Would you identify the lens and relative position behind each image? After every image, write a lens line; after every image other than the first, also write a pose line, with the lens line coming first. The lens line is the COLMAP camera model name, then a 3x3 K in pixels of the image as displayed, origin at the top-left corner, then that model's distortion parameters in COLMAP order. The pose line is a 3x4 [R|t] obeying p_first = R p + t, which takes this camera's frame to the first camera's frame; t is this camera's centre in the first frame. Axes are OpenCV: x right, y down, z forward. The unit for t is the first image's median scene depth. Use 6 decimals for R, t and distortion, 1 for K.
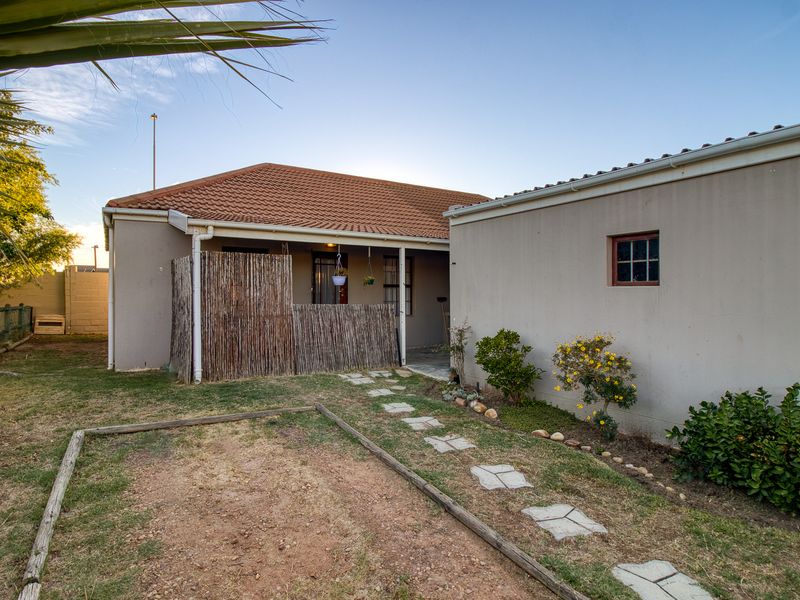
lens RADIAL K [[478.2, 0, 386.6], [0, 478.2, 296.0], [0, 0, 1]] dist [0.002016, -0.002966]
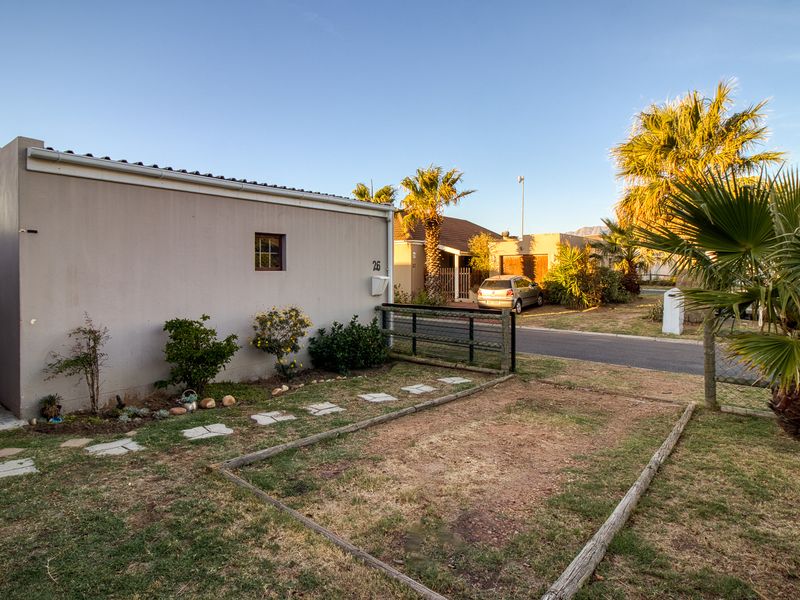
lens RADIAL K [[478.2, 0, 386.6], [0, 478.2, 296.0], [0, 0, 1]] dist [0.002016, -0.002966]
pose [[-0.368328, -0.064437, 0.927460, -1.028955], [0.004711, 0.997453, 0.071171, -0.051152], [-0.929684, 0.030583, -0.367087, 1.323536]]
